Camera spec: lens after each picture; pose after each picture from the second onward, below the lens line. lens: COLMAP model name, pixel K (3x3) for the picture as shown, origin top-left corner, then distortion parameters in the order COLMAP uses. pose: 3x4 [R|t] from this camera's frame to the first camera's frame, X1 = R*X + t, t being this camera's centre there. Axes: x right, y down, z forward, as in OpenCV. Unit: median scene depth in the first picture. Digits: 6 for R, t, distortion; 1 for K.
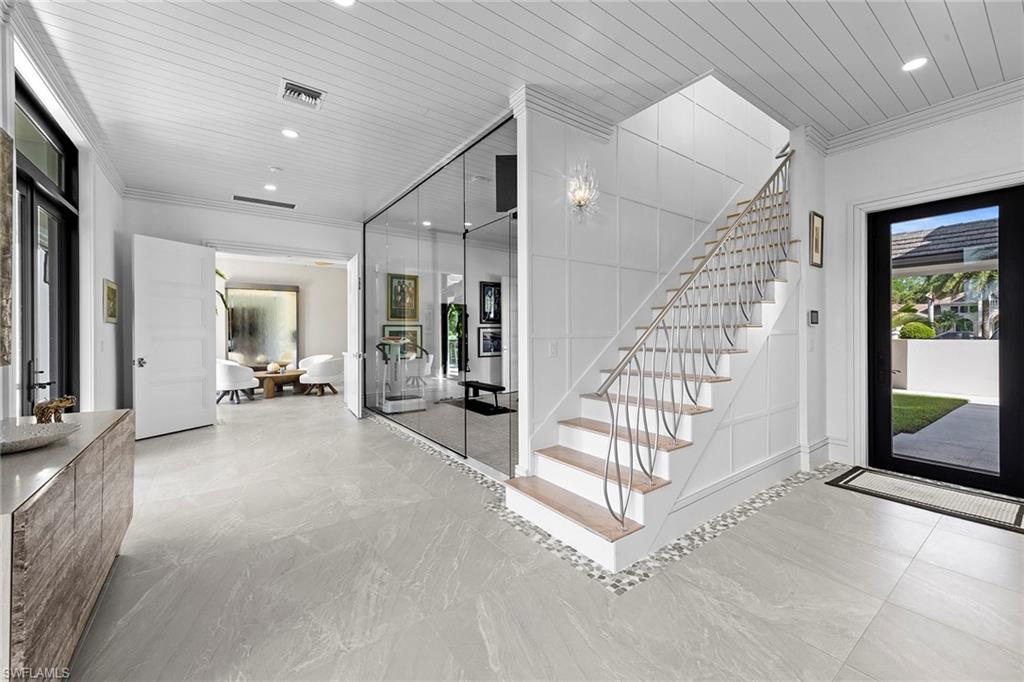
lens RADIAL K [[401.9, 0, 514.4], [0, 401.9, 335.6], [0, 0, 1]] dist [0.001799, 0.000043]
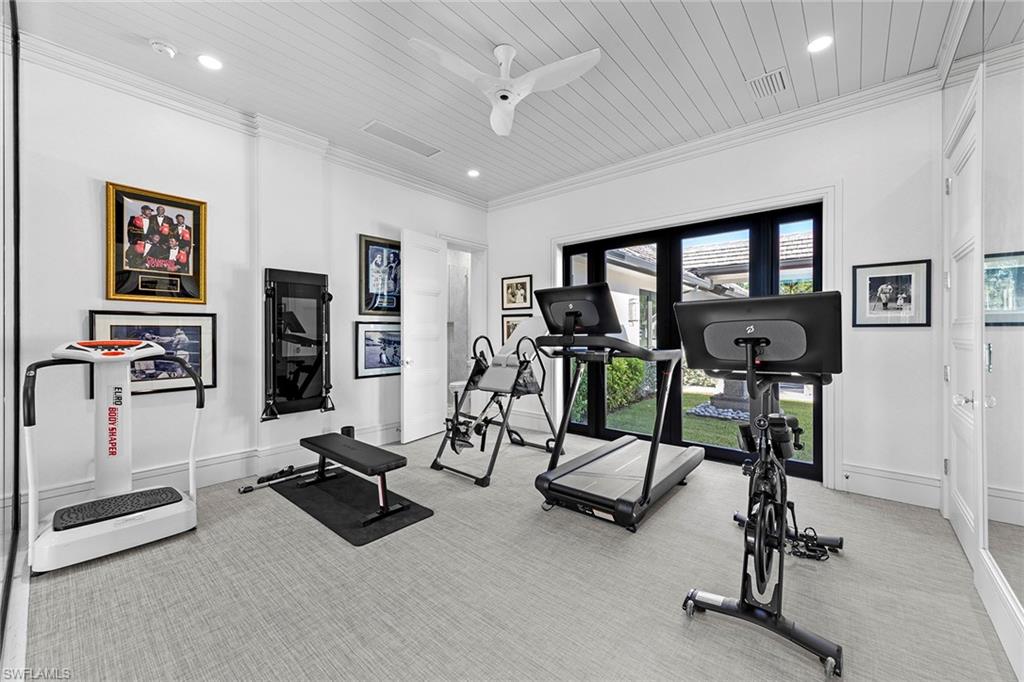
lens RADIAL K [[401.9, 0, 517.2], [0, 401.9, 336.9], [0, 0, 1]] dist [0.001799, 0.000043]
pose [[0.969405, 0.002362, 0.245454, -0.013826], [-0.001764, 0.999995, -0.002656, 0.000328], [-0.245459, 0.002142, 0.969404, 0.440607]]
